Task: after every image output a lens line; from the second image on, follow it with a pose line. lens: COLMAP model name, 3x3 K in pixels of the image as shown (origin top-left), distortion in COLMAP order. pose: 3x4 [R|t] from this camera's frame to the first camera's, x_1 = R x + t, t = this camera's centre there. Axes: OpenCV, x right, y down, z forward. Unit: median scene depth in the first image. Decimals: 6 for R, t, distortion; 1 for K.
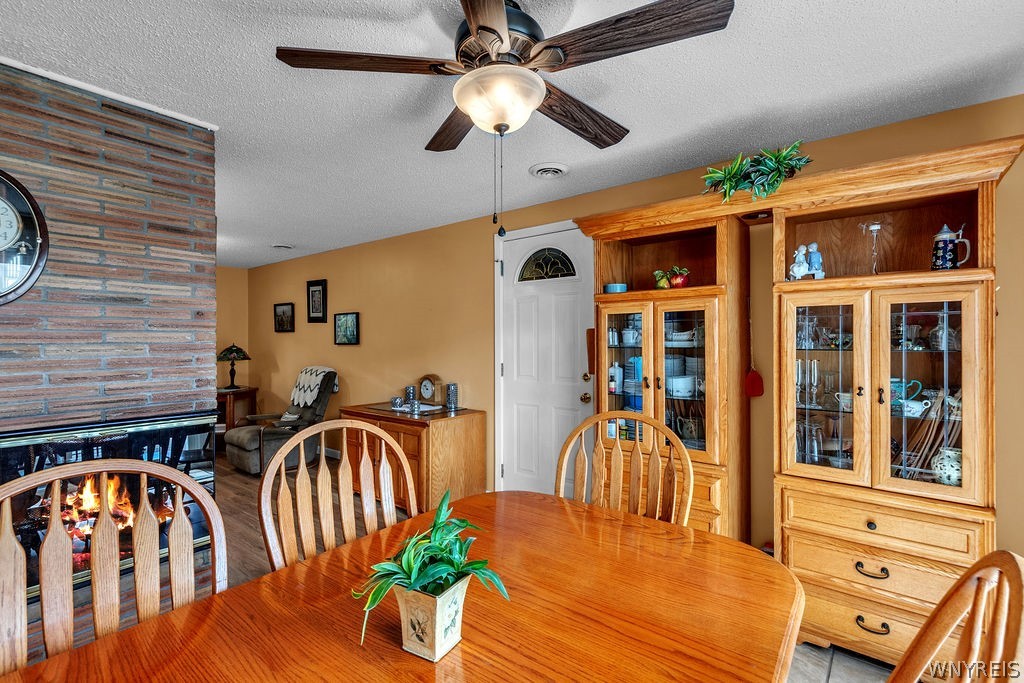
lens RADIAL K [[473.5, 0, 509.6], [0, 473.5, 340.7], [0, 0, 1]] dist [0.002231, -0.000038]
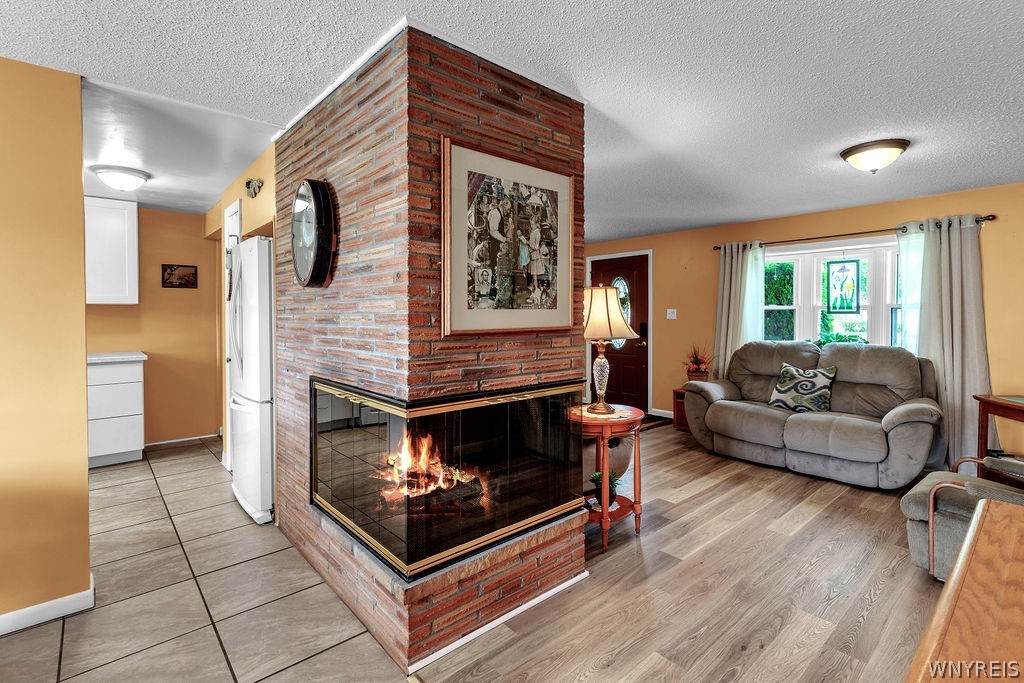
lens RADIAL K [[469.7, 0, 509.5], [0, 469.7, 320.6], [0, 0, 1]] dist [0.000832, -0.000073]
pose [[-0.169618, 0.016229, -0.985376, 0.082974], [0.000834, 0.999866, 0.016324, 0.005005], [0.985510, 0.001947, -0.169609, 1.298913]]
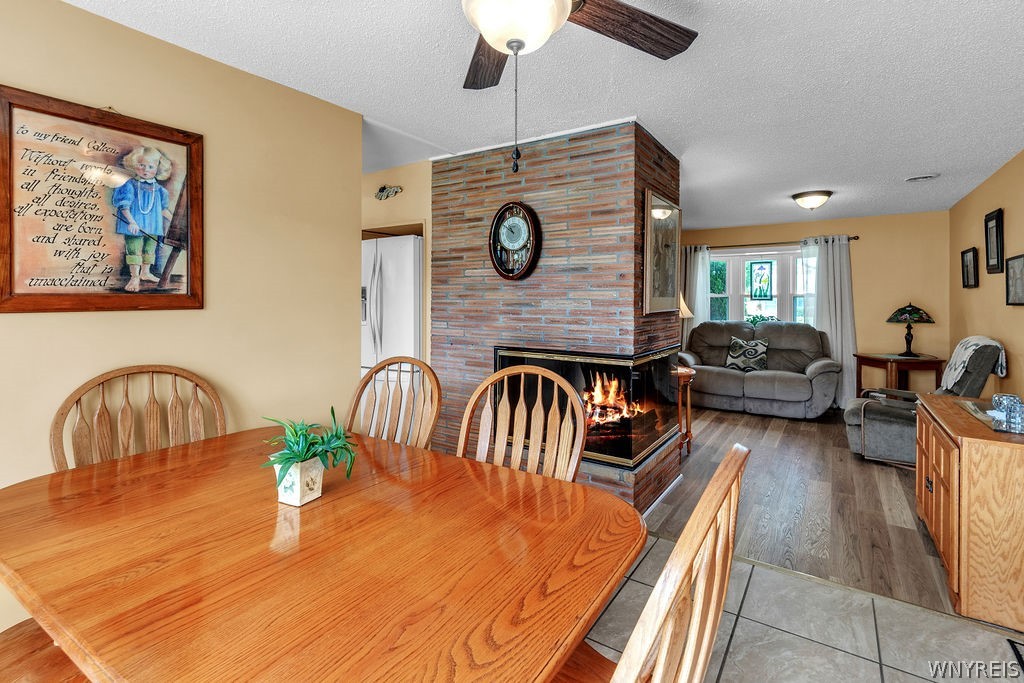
lens RADIAL K [[478.1, 0, 512.2], [0, 478.1, 297.5], [0, 0, 1]] dist [-0.000634, -0.000341]
pose [[0.091157, -0.000861, -0.995836, 0.550393], [-0.005200, 0.999986, -0.001341, 0.003079], [0.995823, 0.005301, 0.091151, 0.595434]]
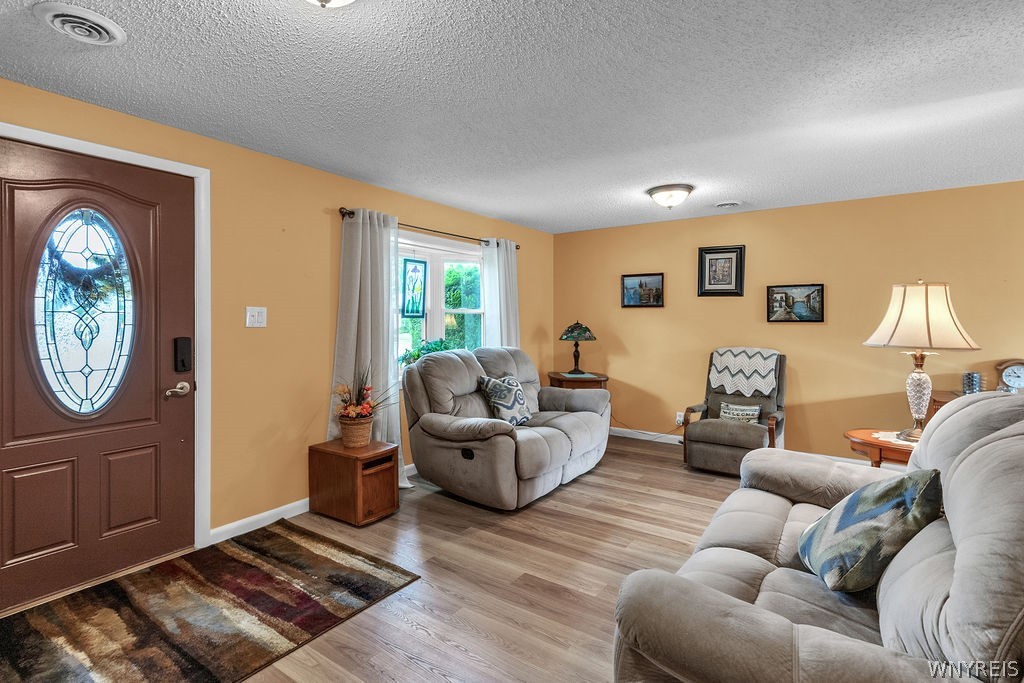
lens RADIAL K [[477.5, 0, 525.6], [0, 477.5, 322.6], [0, 0, 1]] dist [0.001662, -0.000059]
pose [[0.998481, 0.005082, 0.054871, -2.003228], [-0.005206, 0.999984, 0.002109, 0.023009], [-0.054859, -0.002391, 0.998491, 0.393952]]
